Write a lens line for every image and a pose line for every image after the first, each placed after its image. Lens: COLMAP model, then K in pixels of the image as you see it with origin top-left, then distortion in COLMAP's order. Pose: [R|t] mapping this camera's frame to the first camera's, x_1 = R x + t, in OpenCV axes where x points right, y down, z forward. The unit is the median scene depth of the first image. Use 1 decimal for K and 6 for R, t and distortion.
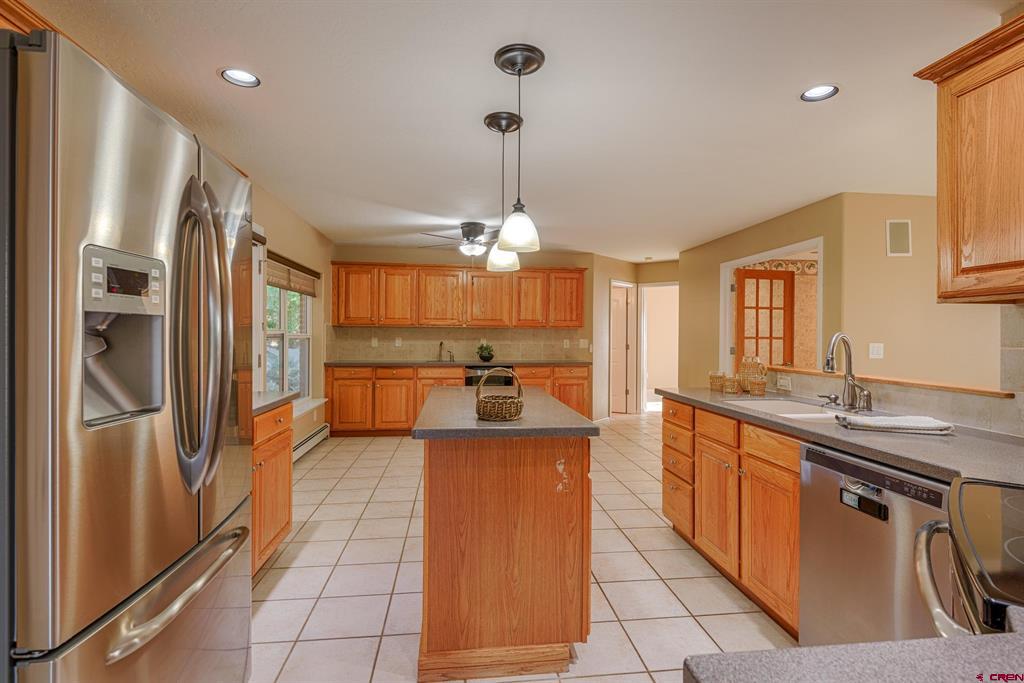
lens RADIAL K [[513.0, 0, 522.3], [0, 513.0, 334.4], [0, 0, 1]] dist [0.018641, -0.012869]
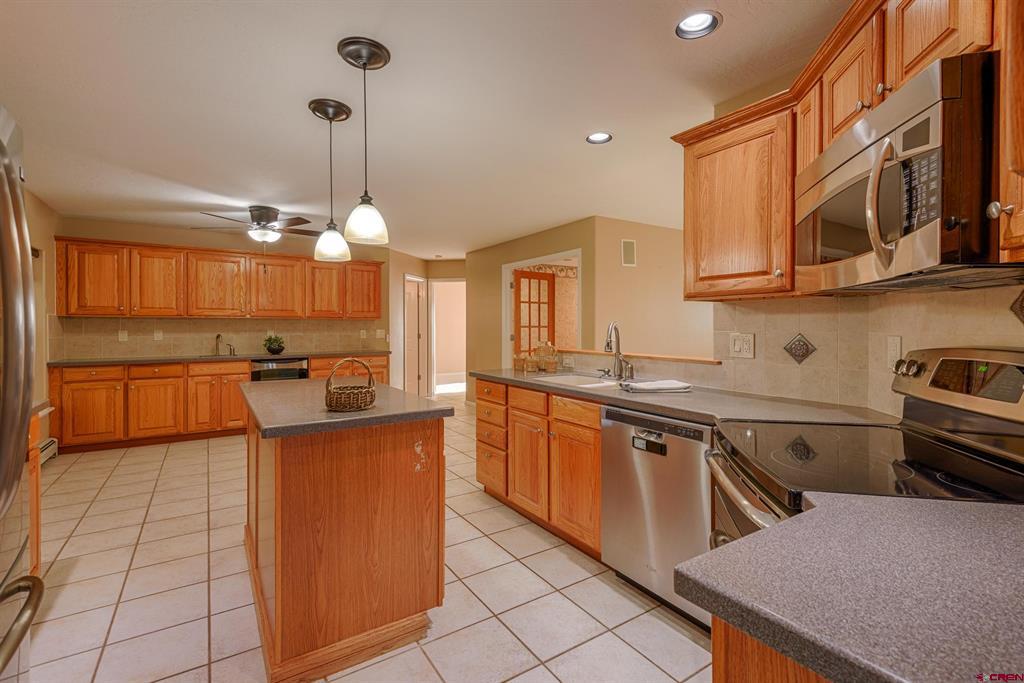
lens RADIAL K [[465.8, 0, 527.0], [0, 465.8, 329.2], [0, 0, 1]] dist [0.024036, -0.011381]
pose [[0.892276, -0.011755, 0.451338, -0.091916], [0.007489, 0.999909, 0.011236, 0.000599], [-0.451429, -0.006645, 0.892283, 0.018689]]
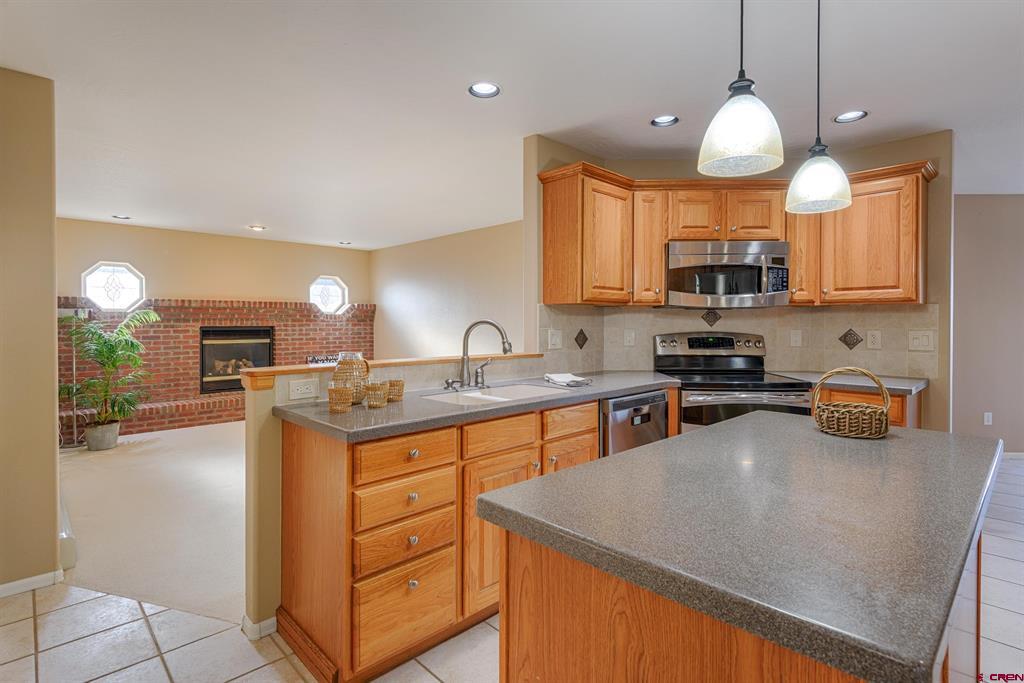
lens RADIAL K [[513.0, 0, 510.5], [0, 513.0, 327.6], [0, 0, 1]] dist [0.018641, -0.012869]
pose [[-0.606445, -0.014033, 0.795001, -0.214628], [-0.005023, 0.999892, 0.013818, -0.000344], [-0.795109, 0.004387, -0.606450, 1.162439]]
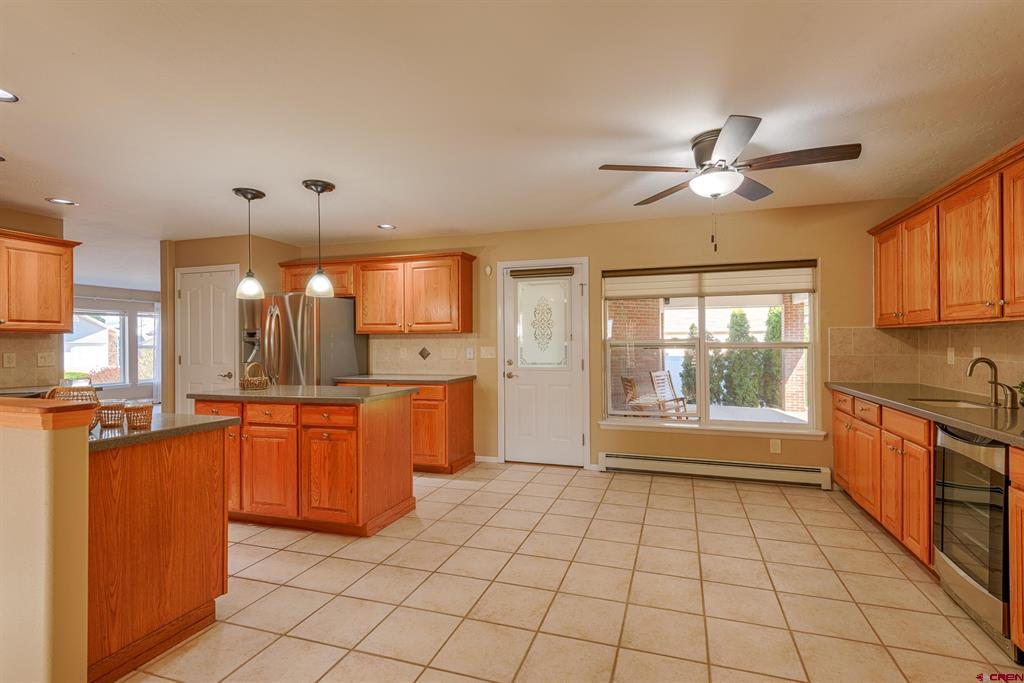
lens RADIAL K [[465.8, 0, 531.2], [0, 465.8, 343.4], [0, 0, 1]] dist [0.024036, -0.011381]
pose [[-0.407904, -0.001365, -0.913024, 0.694304], [0.005580, 0.999976, -0.003988, 0.003564], [0.913008, -0.006721, -0.407886, 1.652436]]
